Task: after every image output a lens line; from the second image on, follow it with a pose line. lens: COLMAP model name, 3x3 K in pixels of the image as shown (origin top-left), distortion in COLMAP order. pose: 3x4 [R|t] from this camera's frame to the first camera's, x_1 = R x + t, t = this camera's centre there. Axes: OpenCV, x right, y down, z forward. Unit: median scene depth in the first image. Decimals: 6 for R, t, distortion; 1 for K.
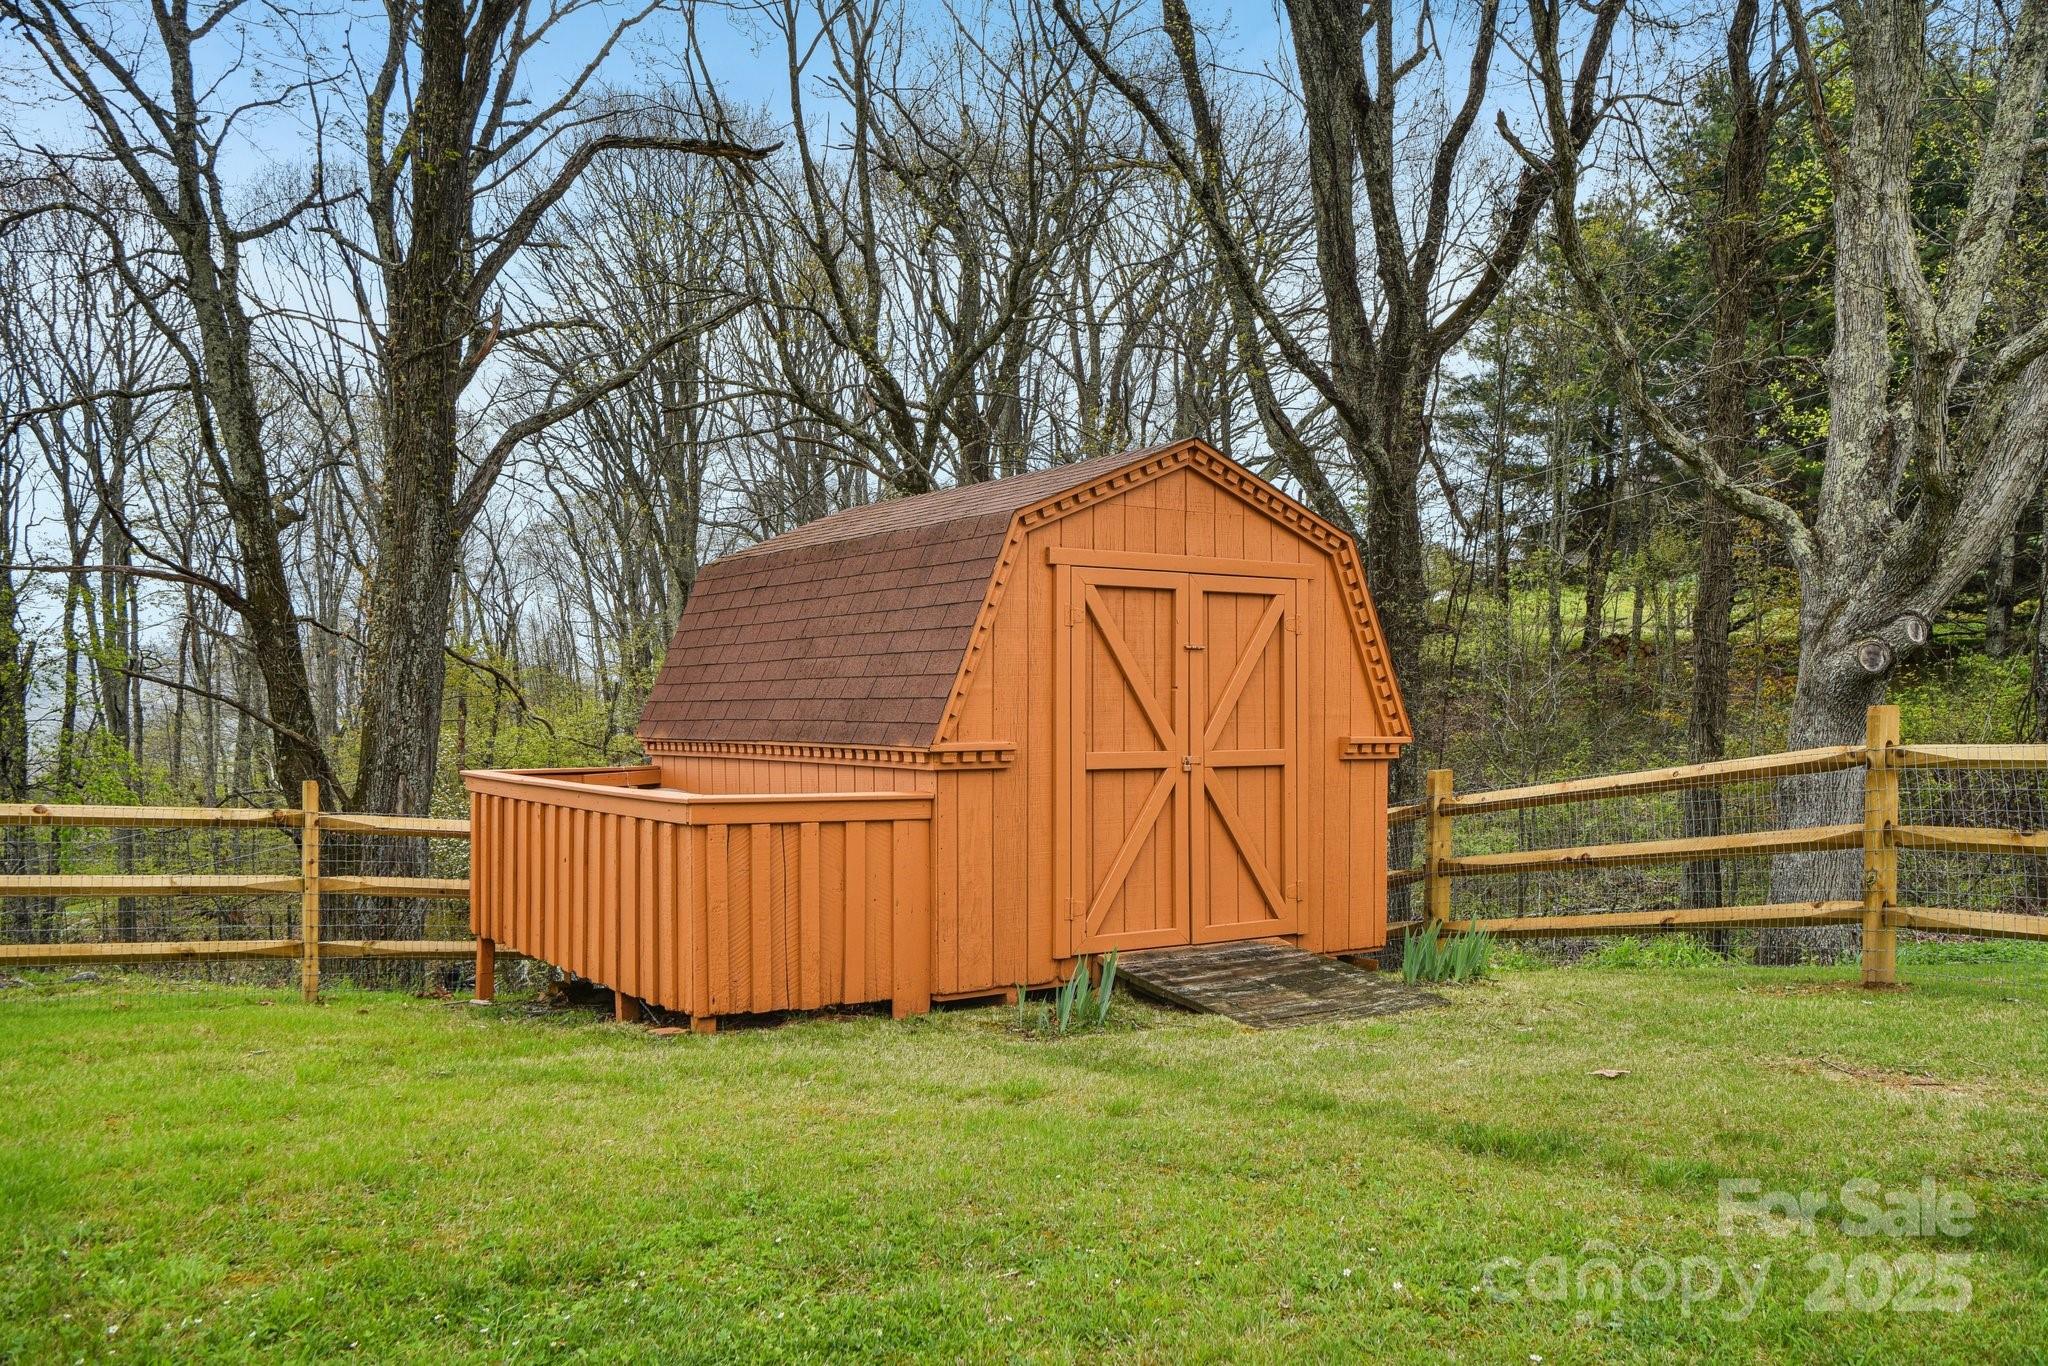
lens RADIAL K [[1726.7, 0, 1024.2], [0, 1726.7, 686.0], [0, 0, 1]] dist [0.032828, -0.001618]
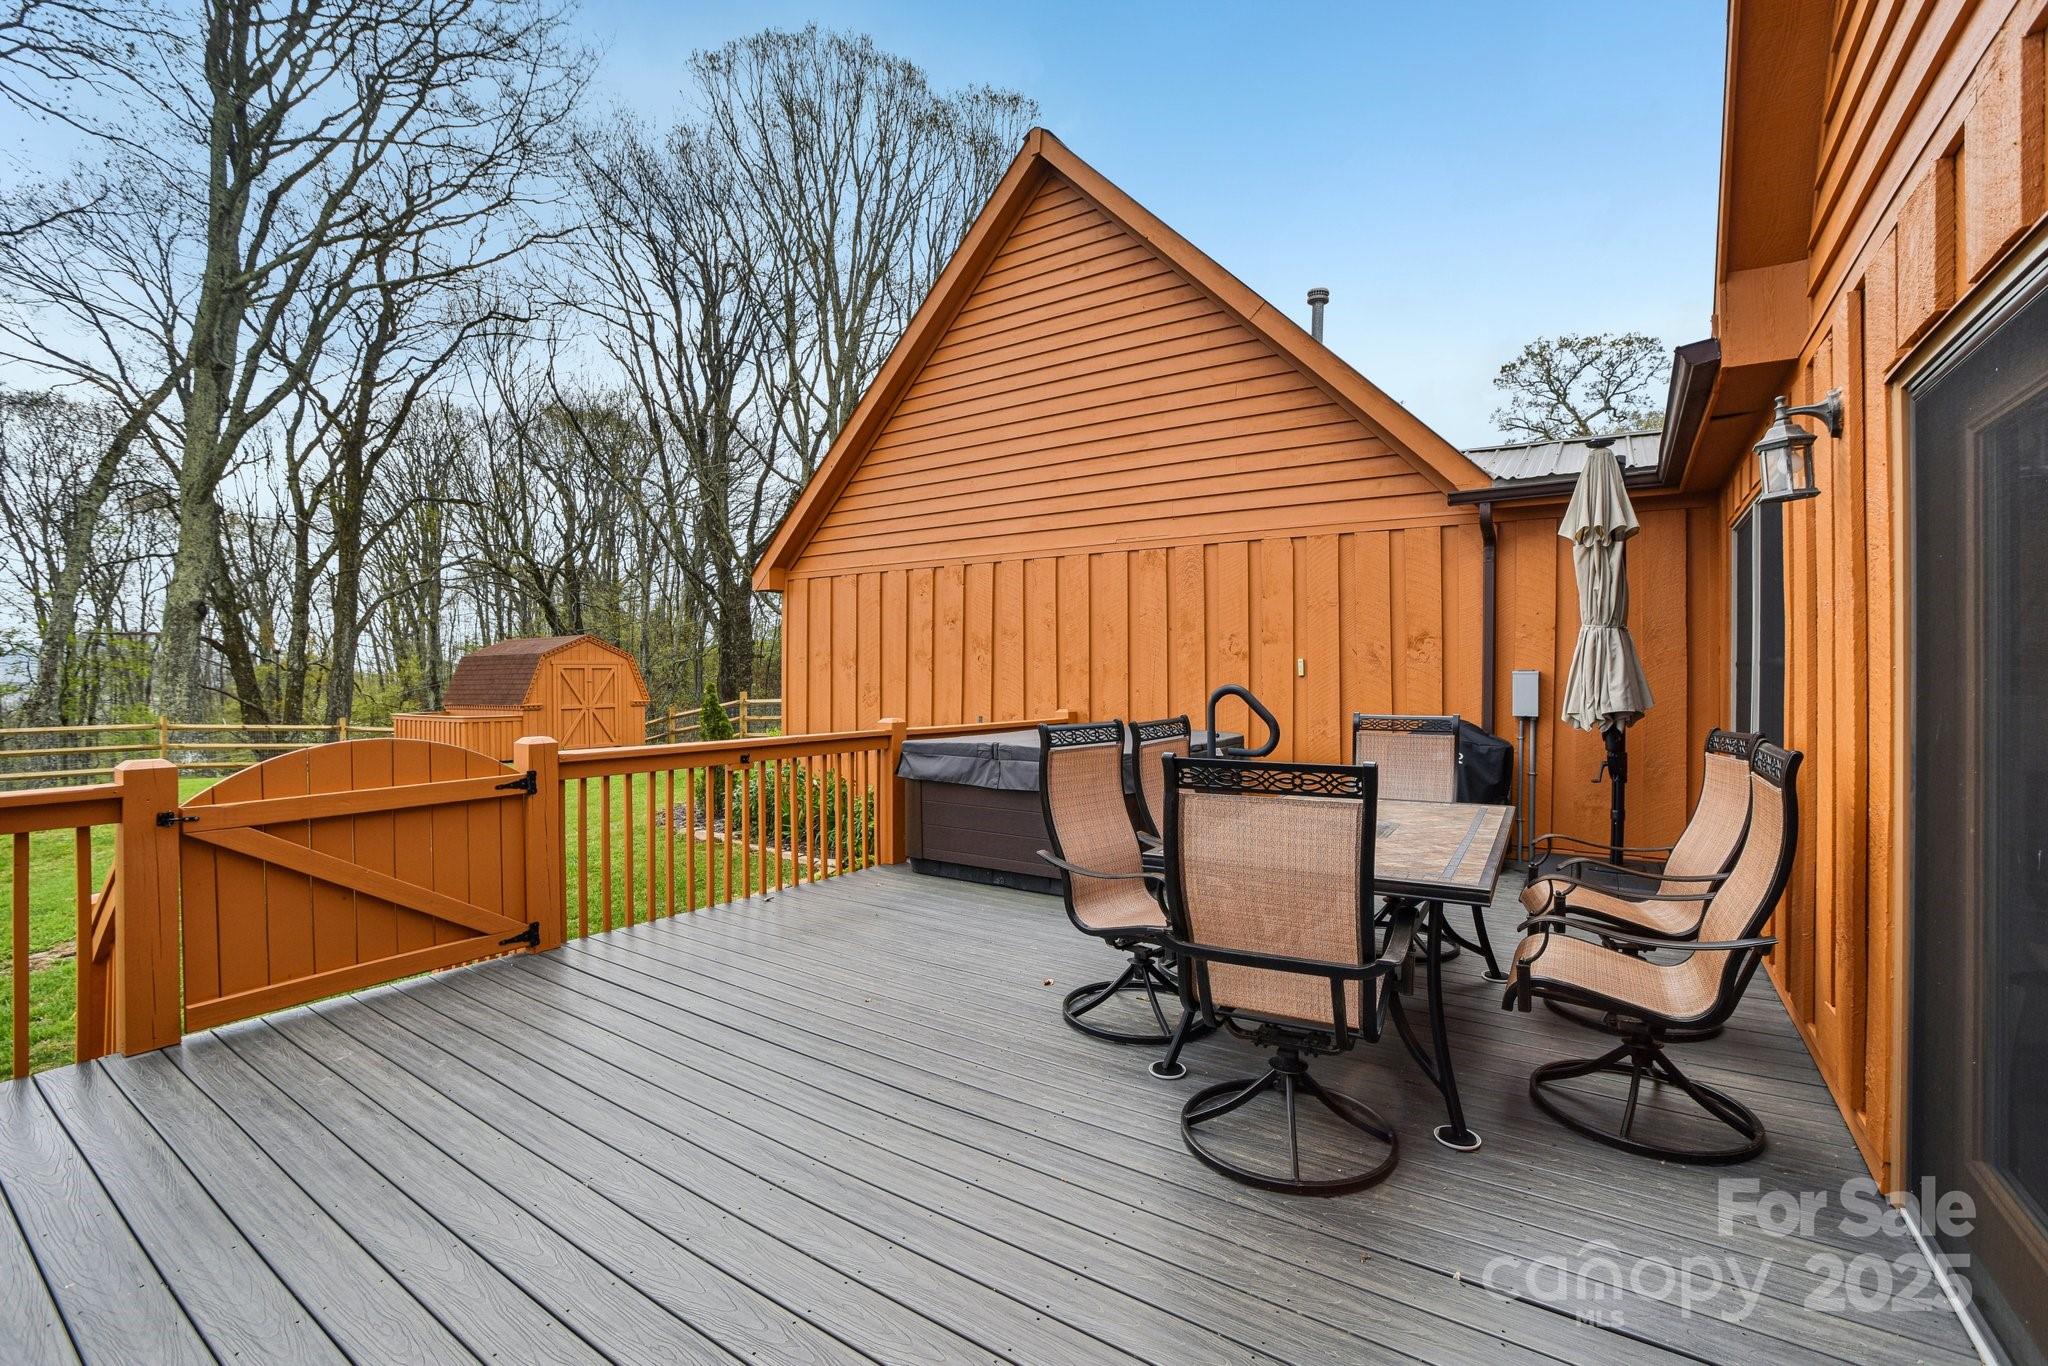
lens RADIAL K [[899.8, 0, 1014.9], [0, 899.8, 673.1], [0, 0, 1]] dist [-0.019892, 0.003630]
pose [[0.923788, -0.003485, 0.382889, 0.152877], [0.001529, 0.999984, 0.005412, -0.037237], [-0.382902, -0.004415, 0.923778, -1.047211]]
